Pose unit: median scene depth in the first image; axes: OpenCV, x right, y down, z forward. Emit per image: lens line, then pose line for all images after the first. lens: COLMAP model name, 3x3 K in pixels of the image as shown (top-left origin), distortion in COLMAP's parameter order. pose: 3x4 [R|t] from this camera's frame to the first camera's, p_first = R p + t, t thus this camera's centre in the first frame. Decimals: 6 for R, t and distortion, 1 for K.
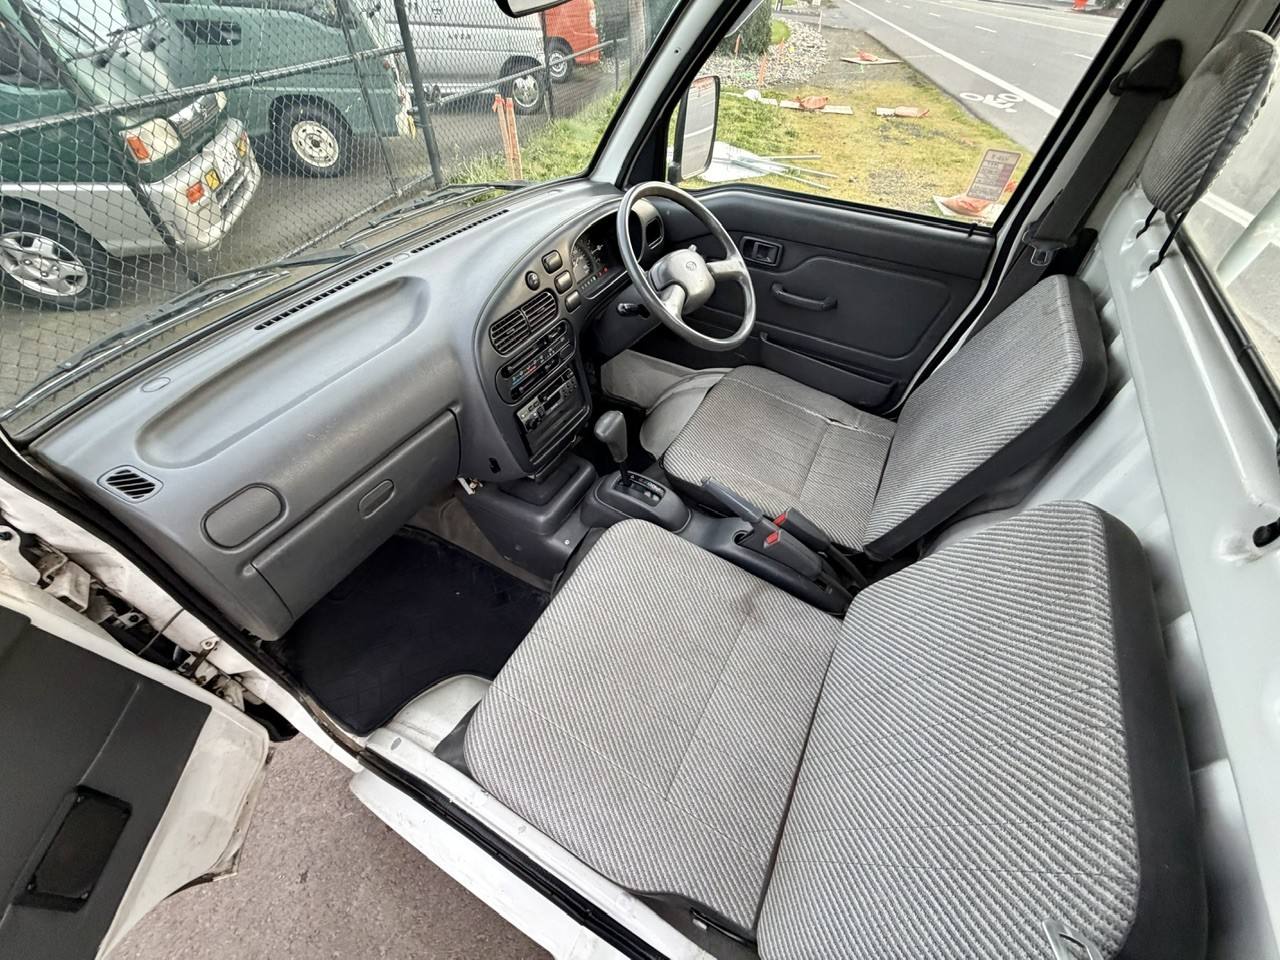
lens RADIAL K [[516.0, 0, 651.4], [0, 516.0, 473.5], [0, 0, 1]] dist [0.001425, 0.000224]
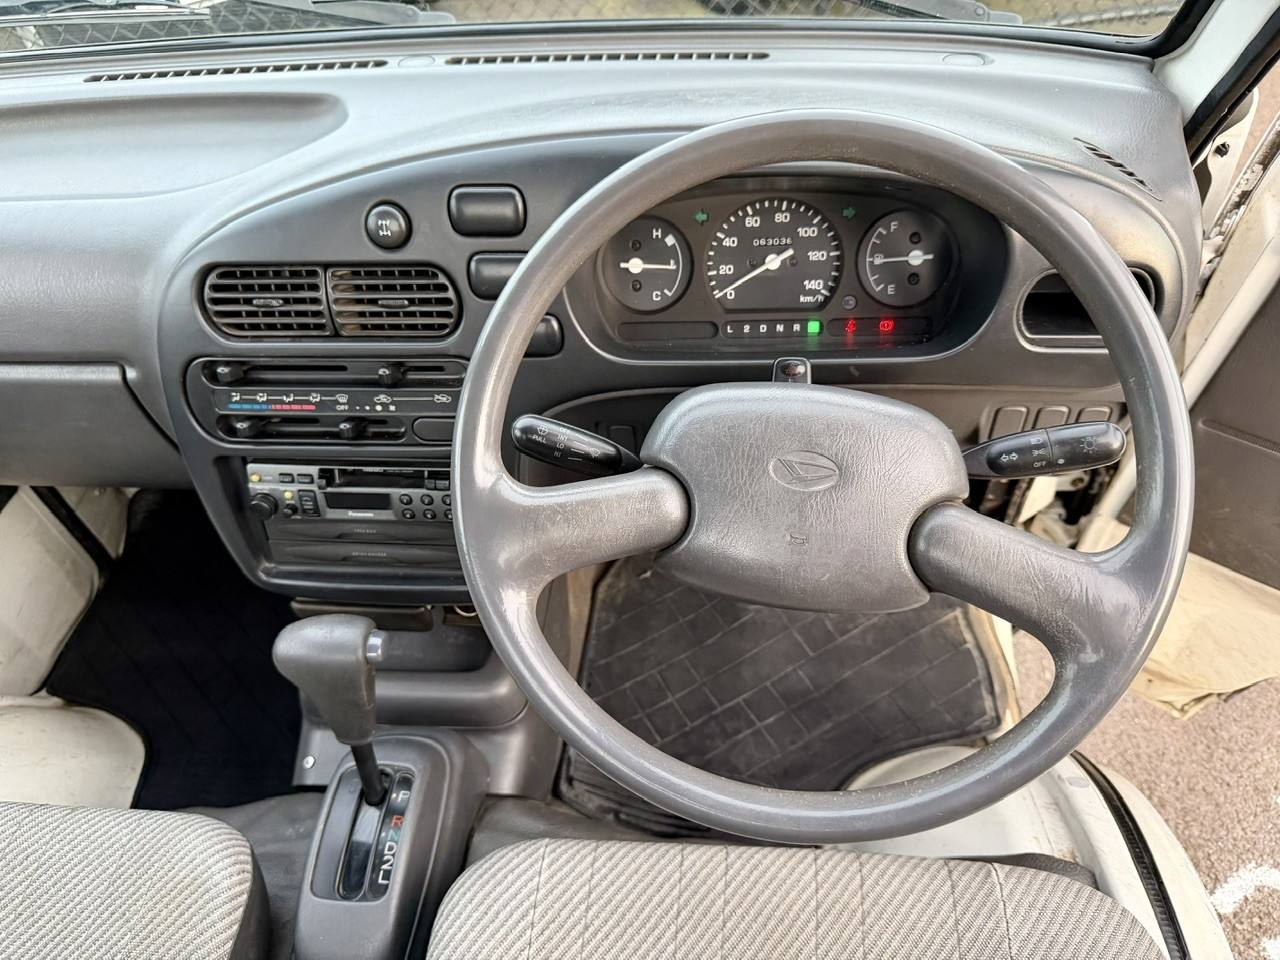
lens RADIAL K [[911.5, 0, 637.5], [0, 911.5, 485.4], [0, 0, 1]] dist [0.058643, -0.113106]
pose [[0.389454, 0.628214, -0.673552, 0.395086], [-0.604634, 0.726033, 0.327558, -0.556869], [0.694798, 0.279684, 0.662596, 0.735306]]
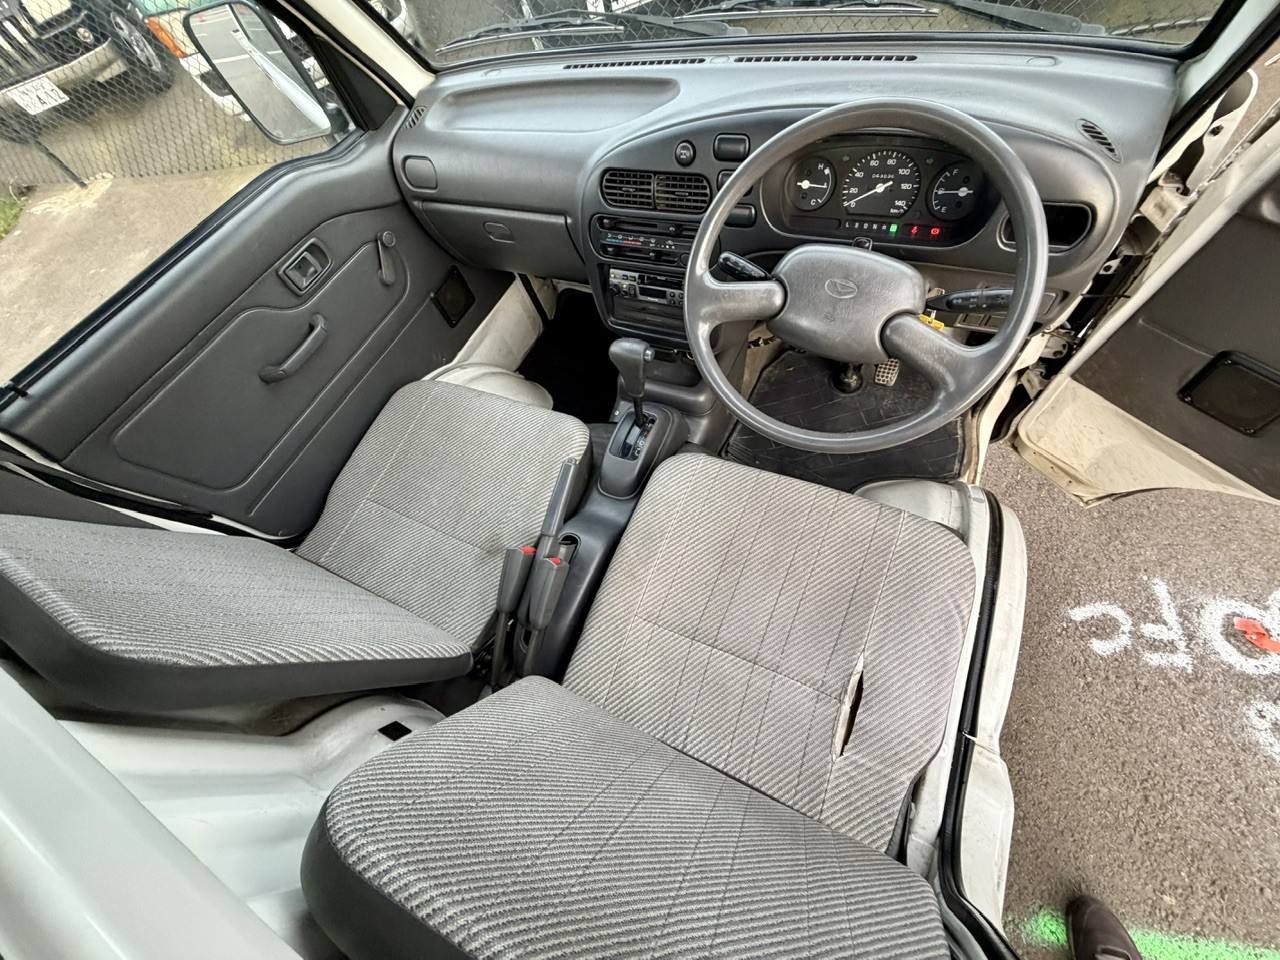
lens RADIAL K [[516.2, 0, 637.3], [0, 516.2, 482.3], [0, 0, 1]] dist [-0.001360, -0.000747]
pose [[0.035659, 0.840272, -0.540991, 0.616306], [-0.561351, 0.464707, 0.684787, -0.635085], [0.826809, 0.279267, 0.488258, 0.688165]]
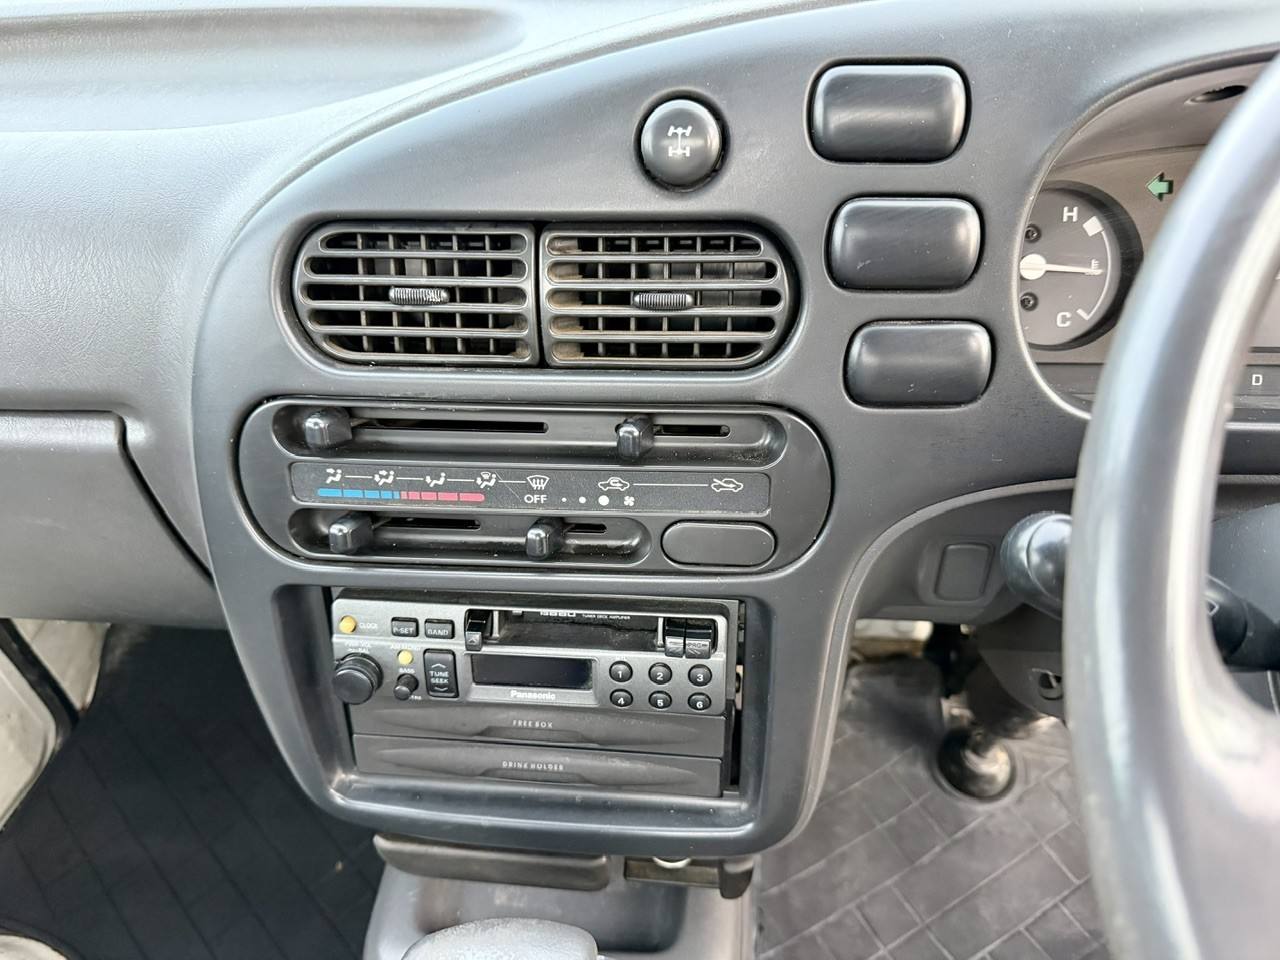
lens RADIAL K [[924.1, 0, 641.2], [0, 924.1, 487.4], [0, 0, 1]] dist [0.036539, -0.053367]
pose [[0.386626, 0.543814, -0.744840, 0.082892], [-0.623970, 0.748971, 0.222943, -0.342397], [0.679103, 0.378562, 0.628895, 0.820133]]
